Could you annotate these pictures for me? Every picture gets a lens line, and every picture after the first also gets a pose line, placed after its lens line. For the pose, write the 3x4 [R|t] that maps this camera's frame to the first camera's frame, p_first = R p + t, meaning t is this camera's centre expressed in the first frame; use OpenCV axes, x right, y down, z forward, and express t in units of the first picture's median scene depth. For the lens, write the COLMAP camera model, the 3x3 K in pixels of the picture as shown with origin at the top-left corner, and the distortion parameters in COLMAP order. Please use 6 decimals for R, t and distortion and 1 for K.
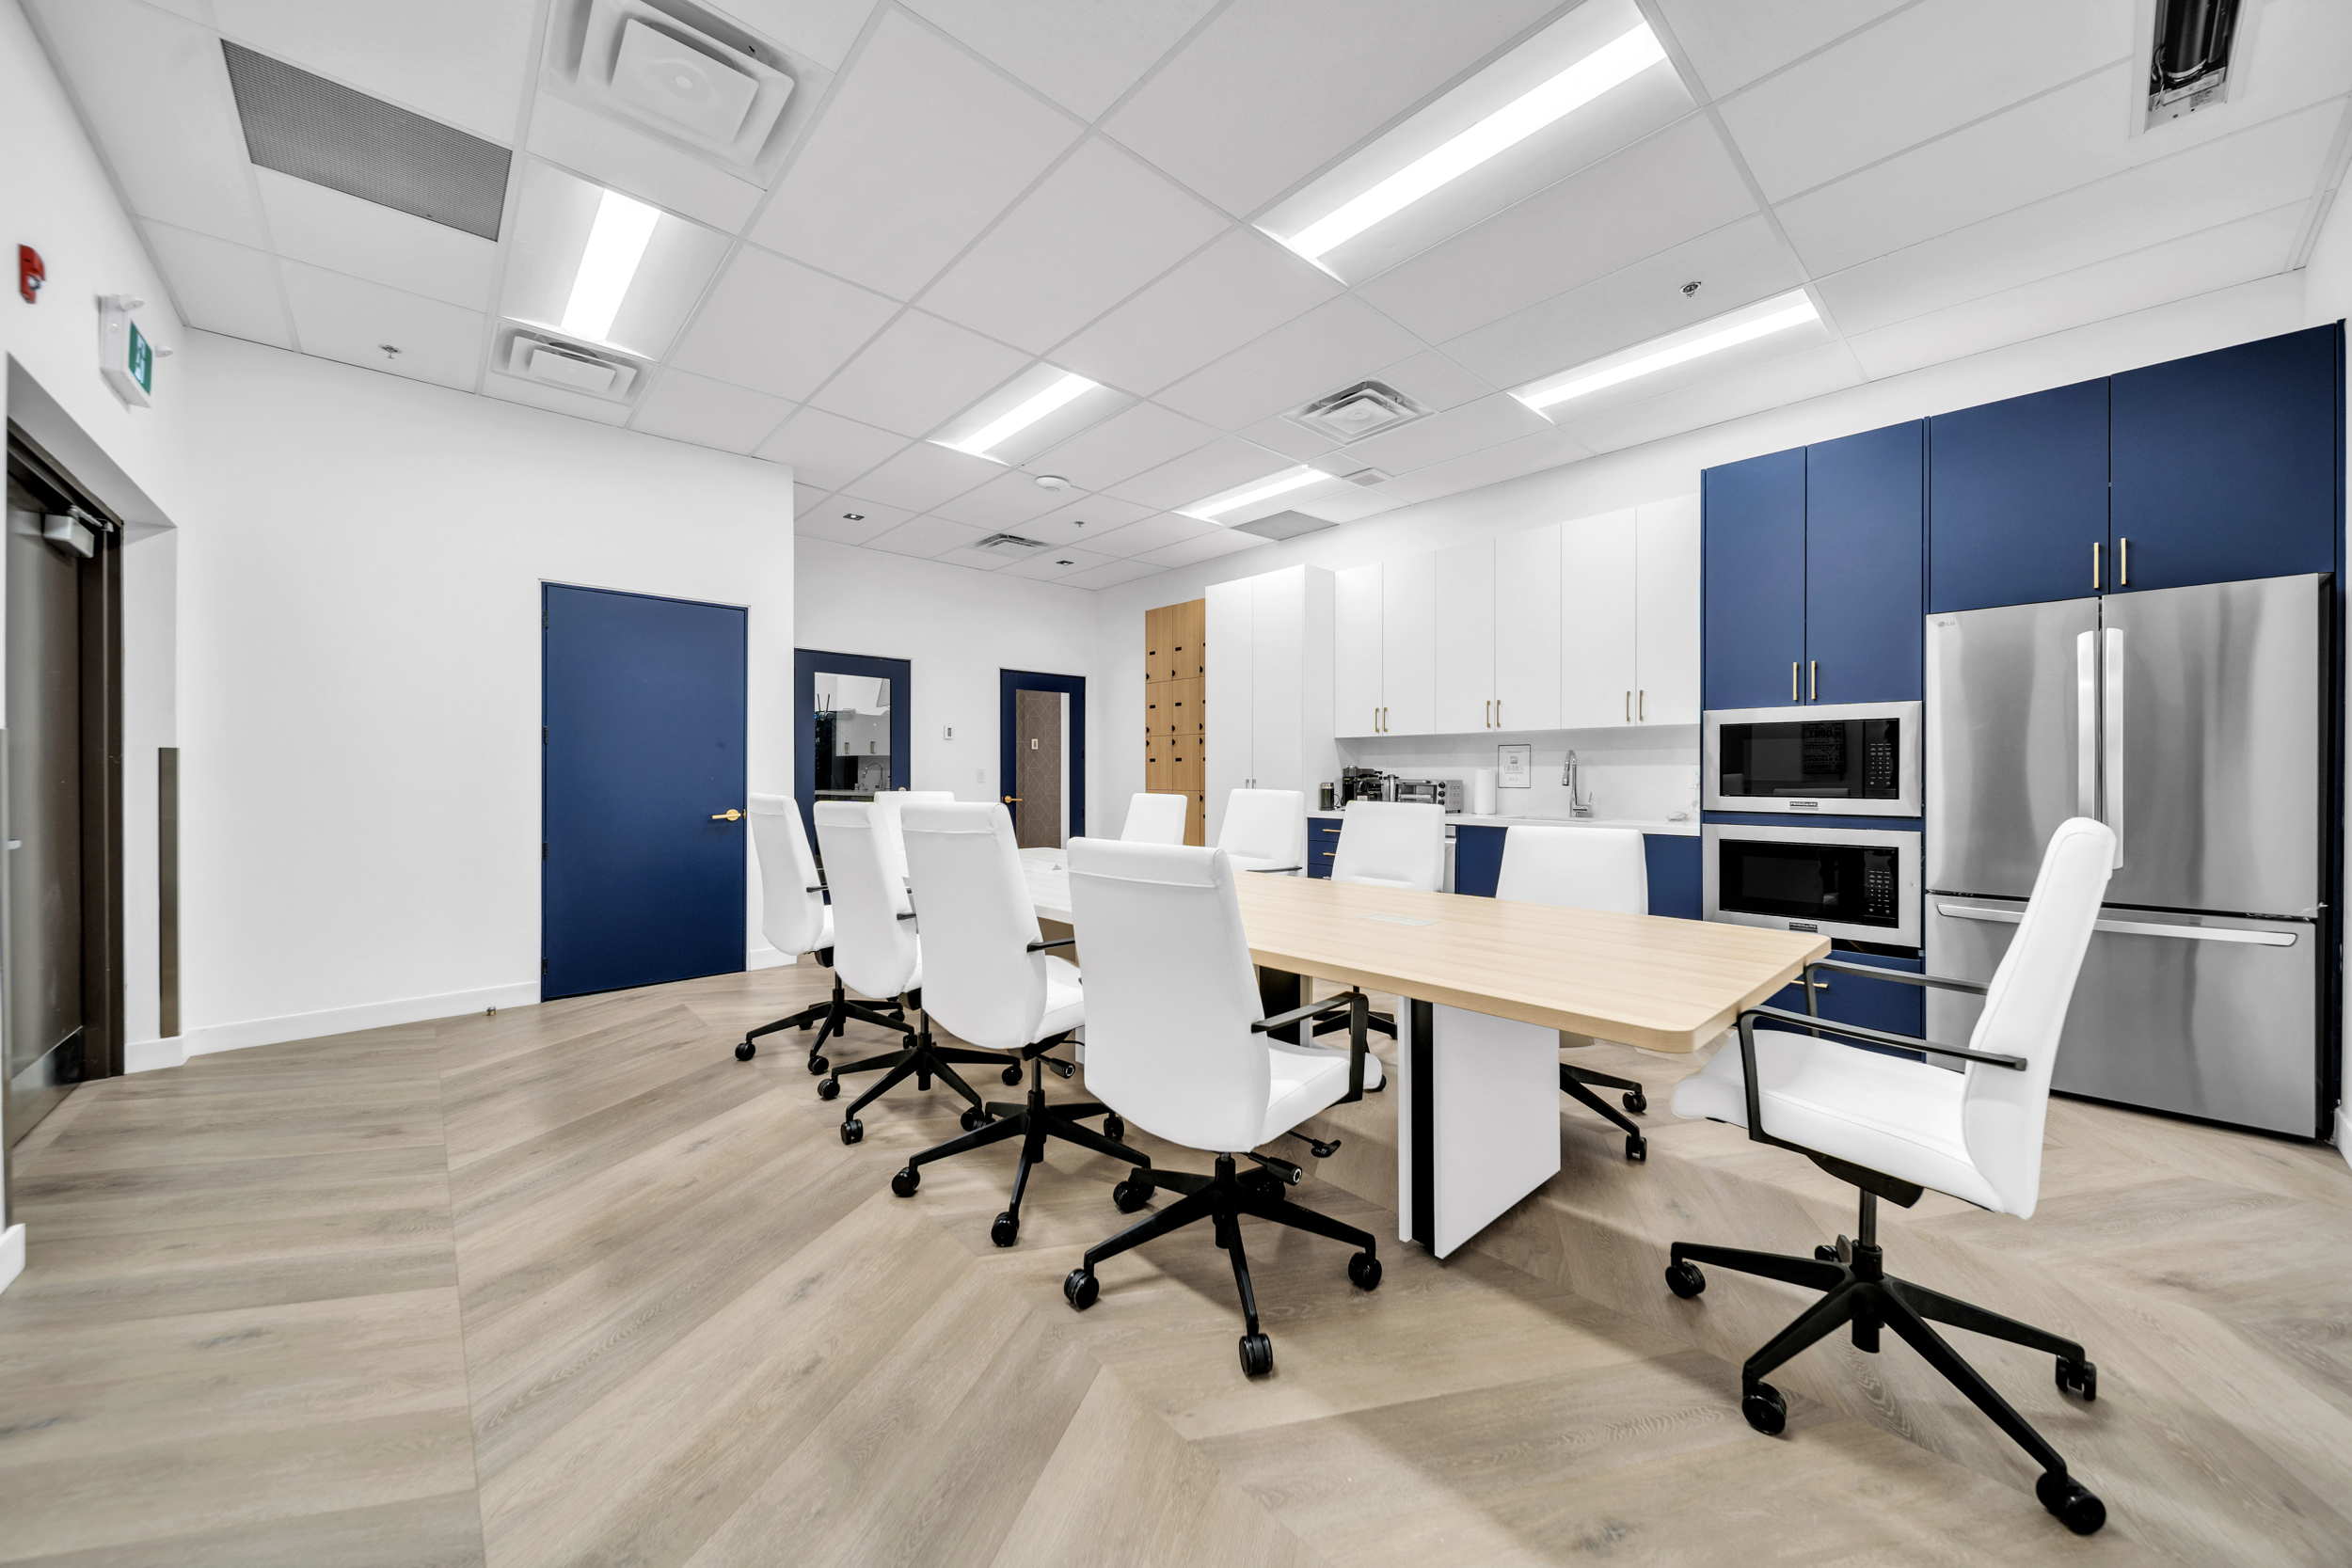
lens RADIAL K [[834.2, 0, 1191.4], [0, 834.2, 776.7], [0, 0, 1]] dist [-0.001585, -0.000096]
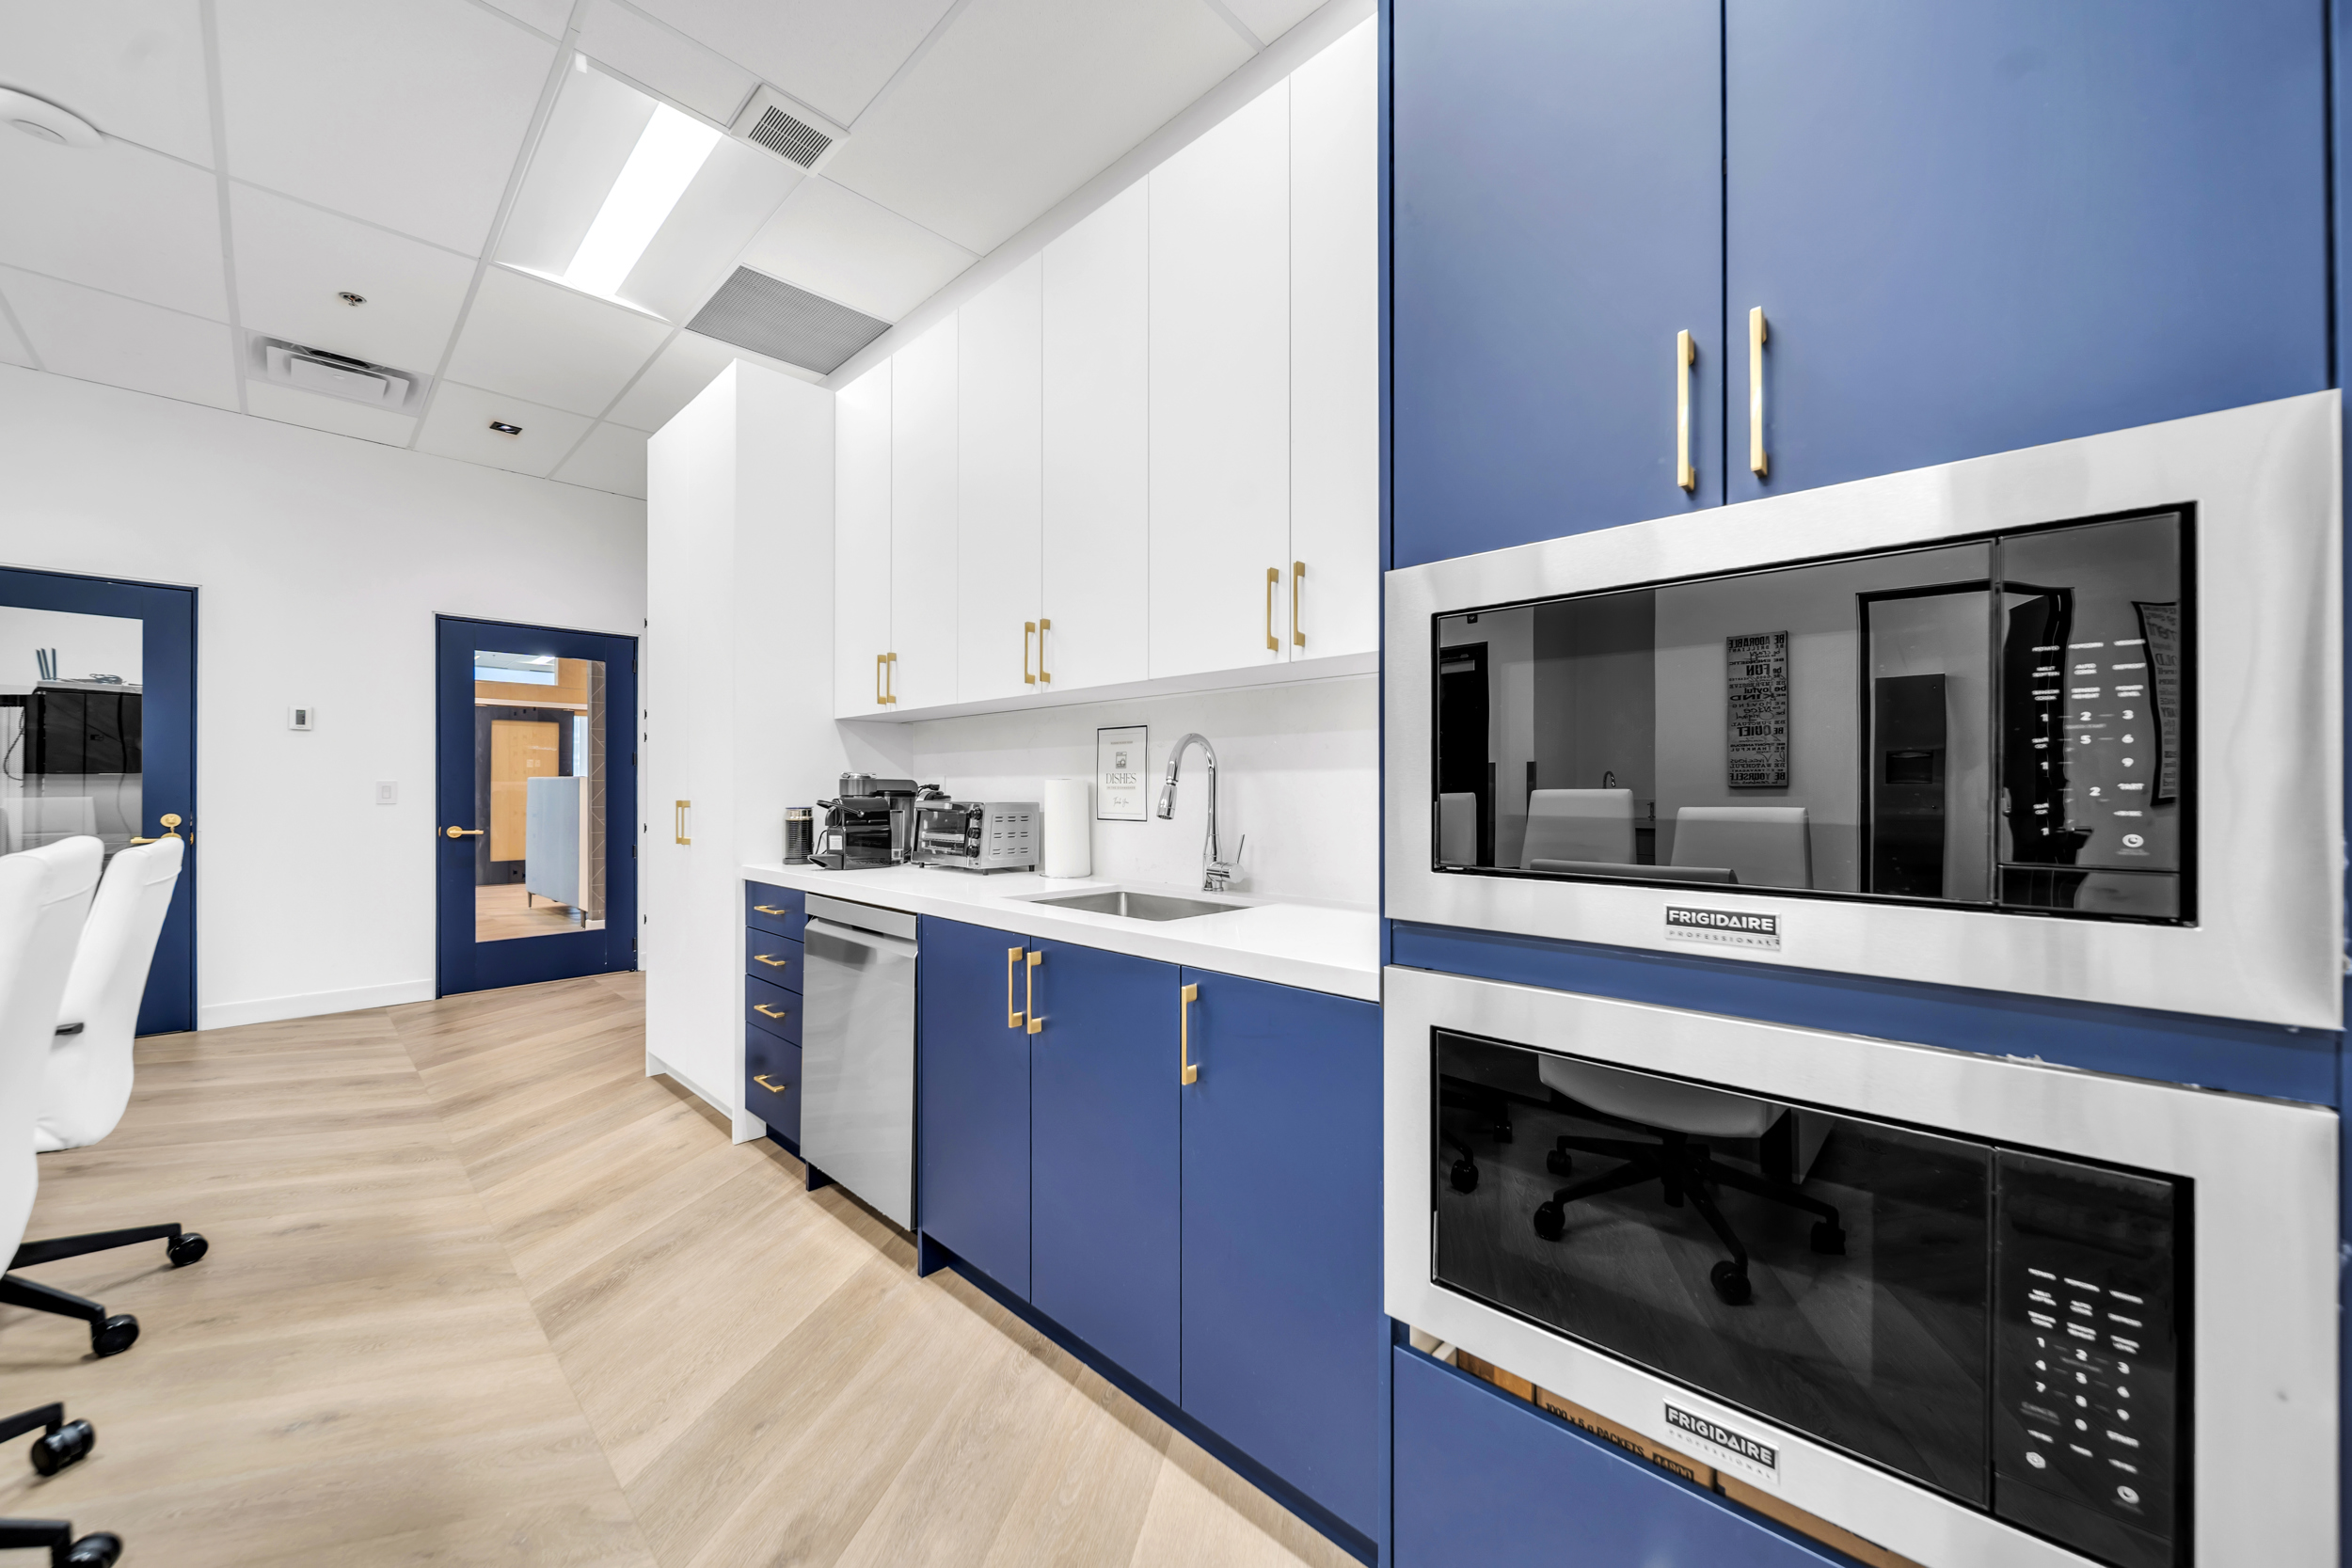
lens RADIAL K [[846.8, 0, 1172.7], [0, 846.8, 778.5], [0, 0, 1]] dist [-0.000511, -0.000152]
pose [[0.998769, -0.000019, 0.049606, 0.524978], [0.000729, 0.999898, -0.014293, -0.003773], [-0.049601, 0.014312, 0.998667, 0.709935]]
